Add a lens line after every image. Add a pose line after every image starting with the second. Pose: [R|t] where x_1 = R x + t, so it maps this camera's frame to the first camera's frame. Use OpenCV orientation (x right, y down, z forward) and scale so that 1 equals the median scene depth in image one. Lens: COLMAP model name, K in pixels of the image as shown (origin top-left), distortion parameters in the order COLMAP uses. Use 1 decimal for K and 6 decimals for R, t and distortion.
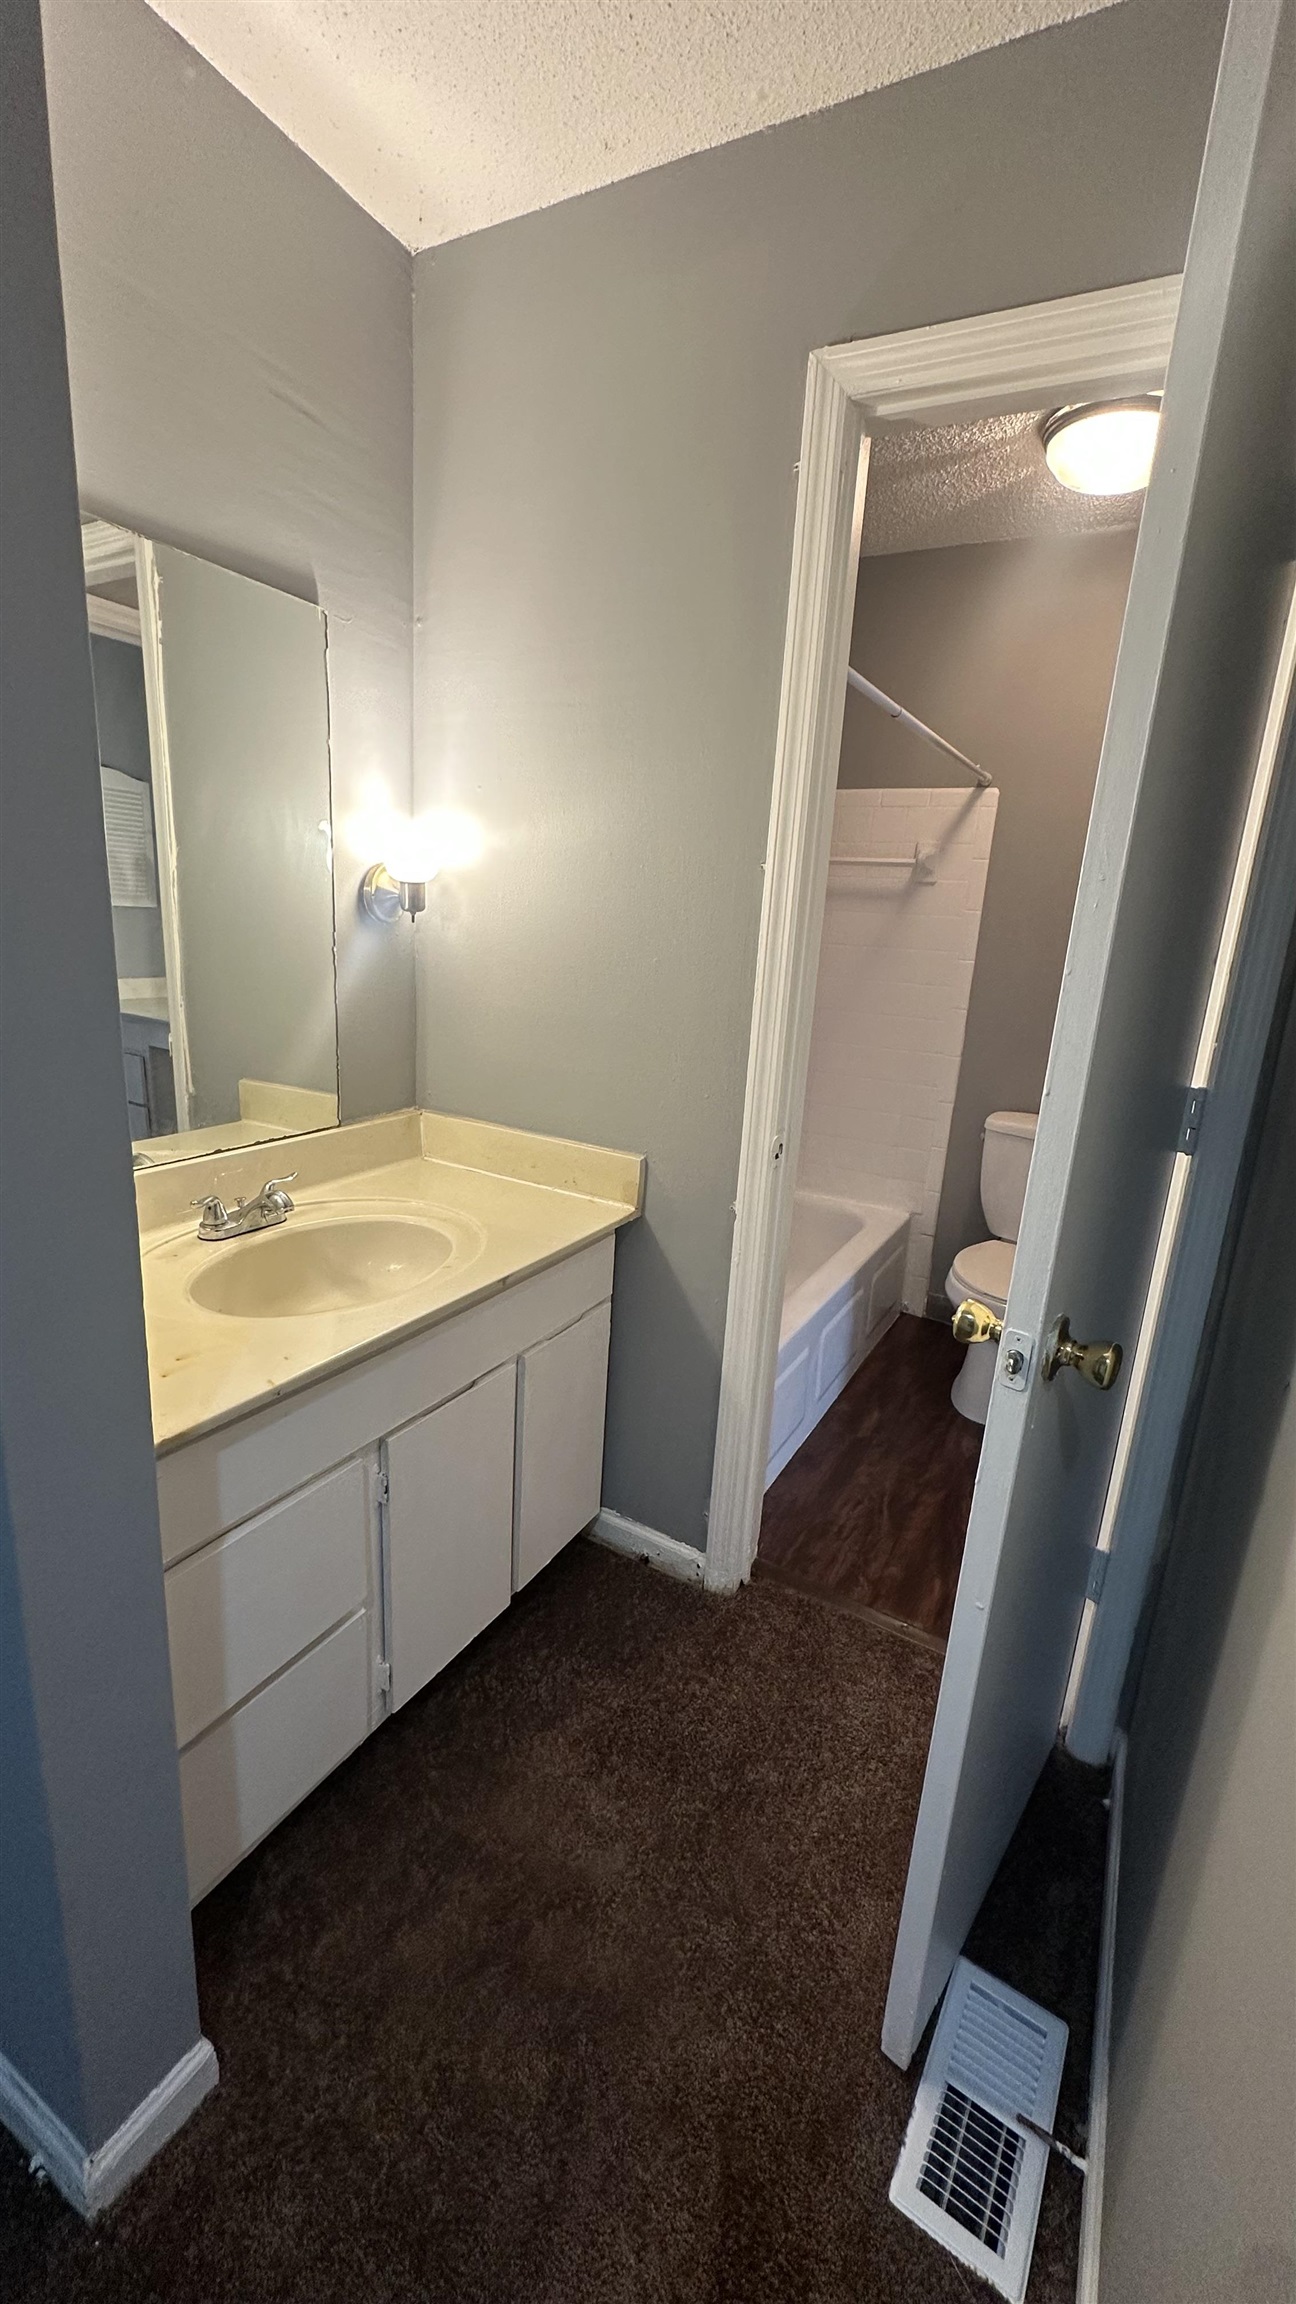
lens RADIAL K [[920.1, 0, 655.8], [0, 920.1, 1152.3], [0, 0, 1]] dist [-0.002756, -0.000758]
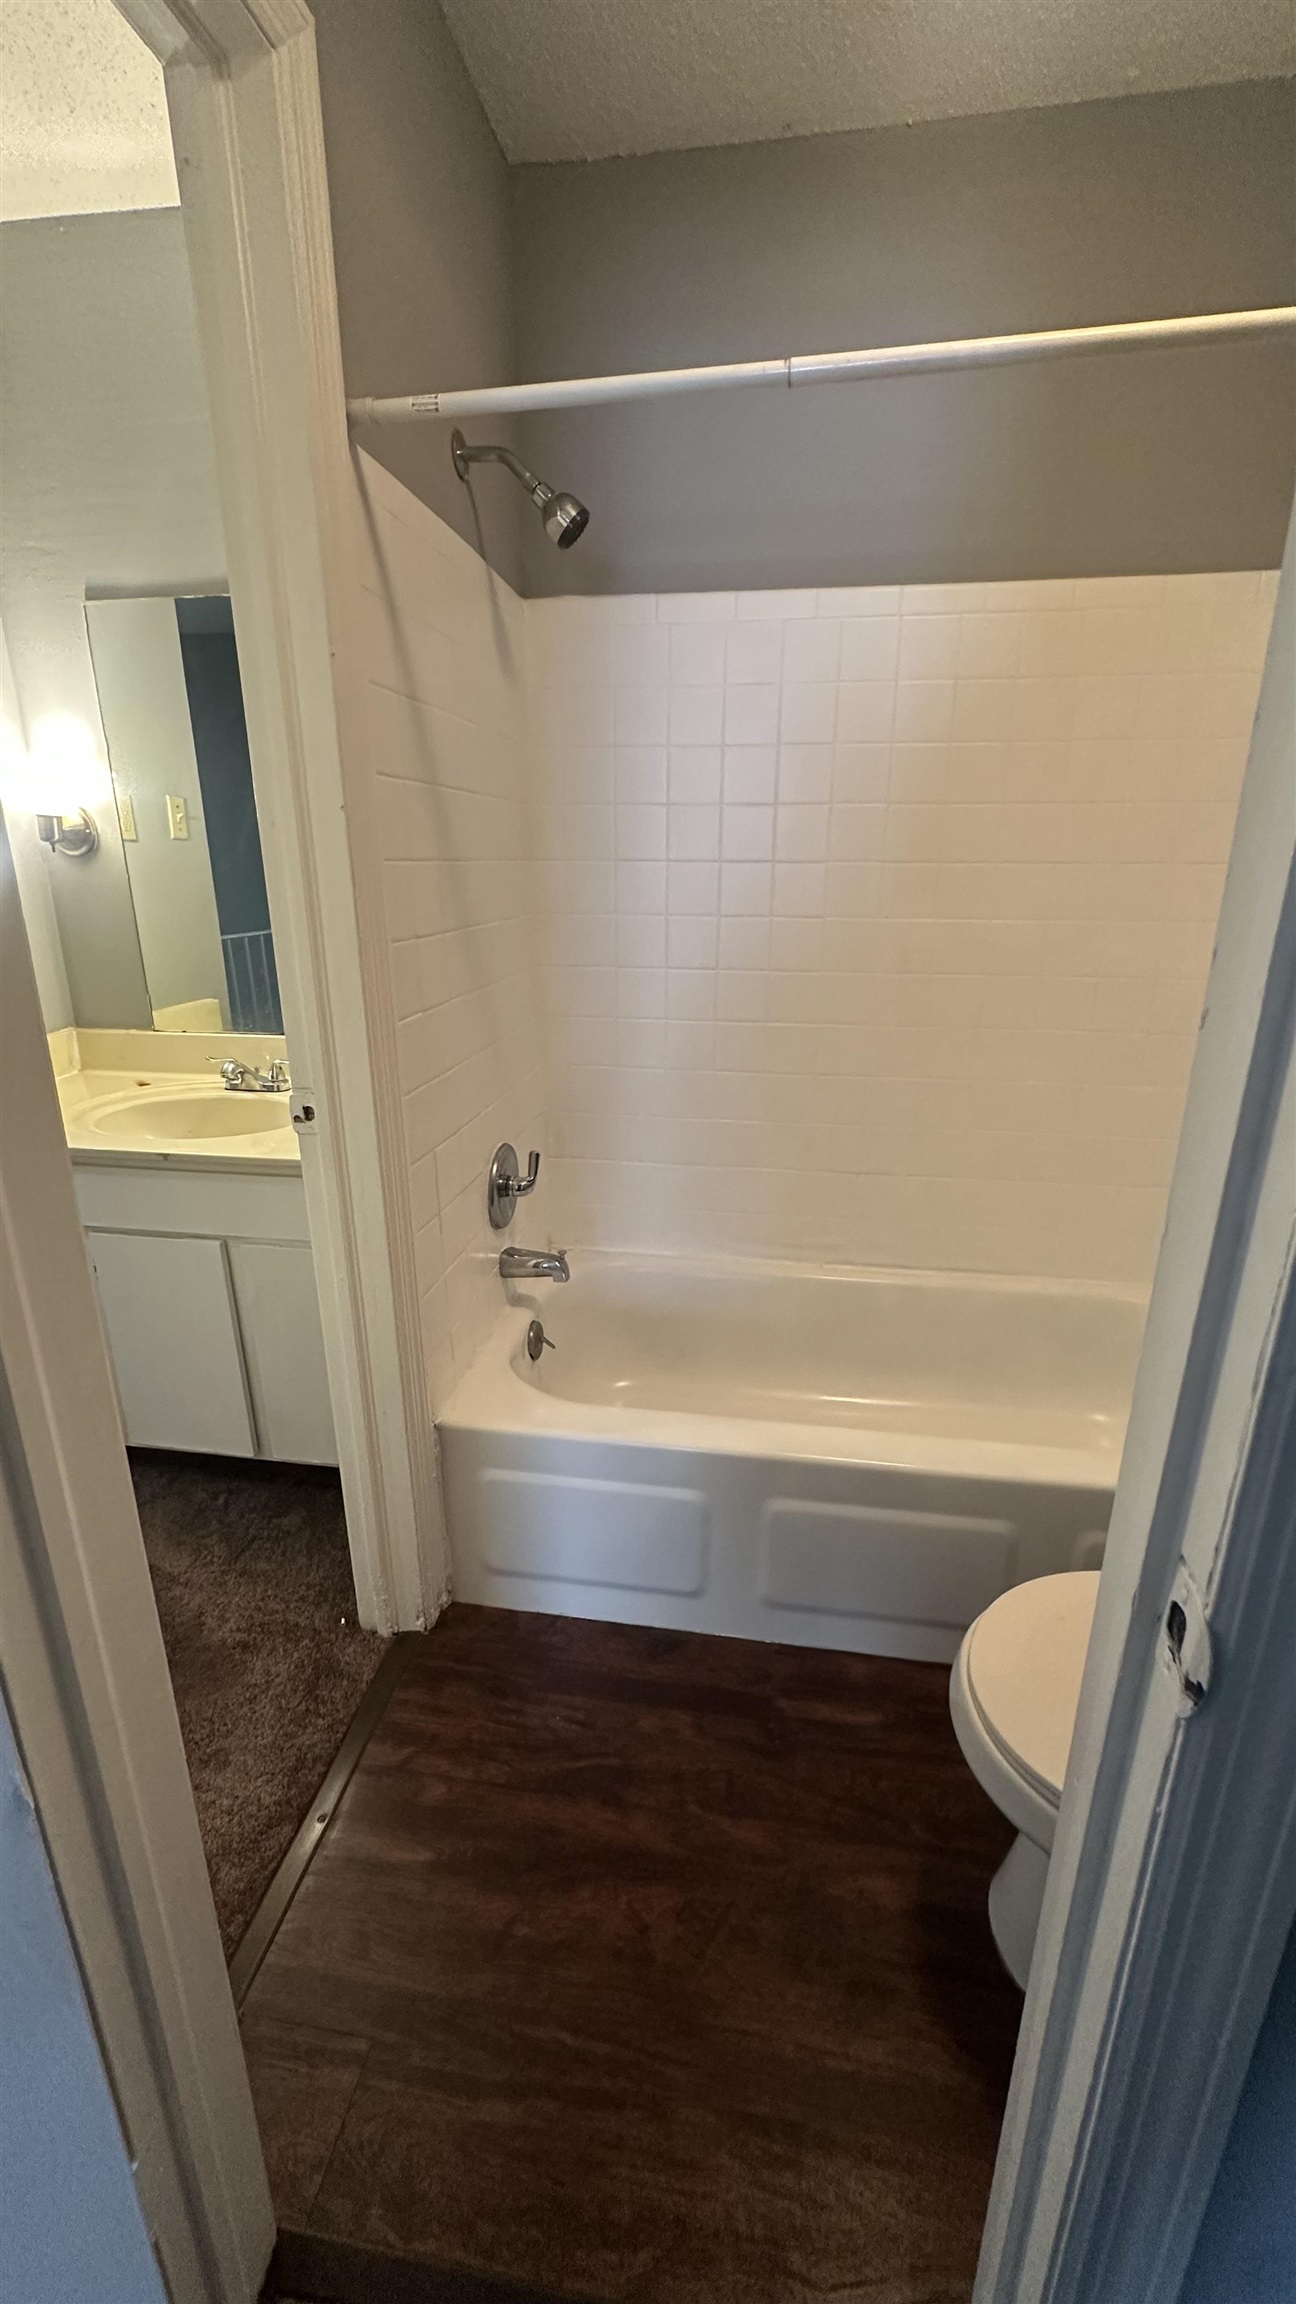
lens RADIAL K [[920.1, 0, 648.9], [0, 920.1, 1142.9], [0, 0, 1]] dist [-0.002756, -0.000758]
pose [[0.343726, 0.230580, -0.910322, 0.749703], [-0.210484, 0.963639, 0.164608, -0.137868], [0.915177, 0.135028, 0.379762, 0.751064]]
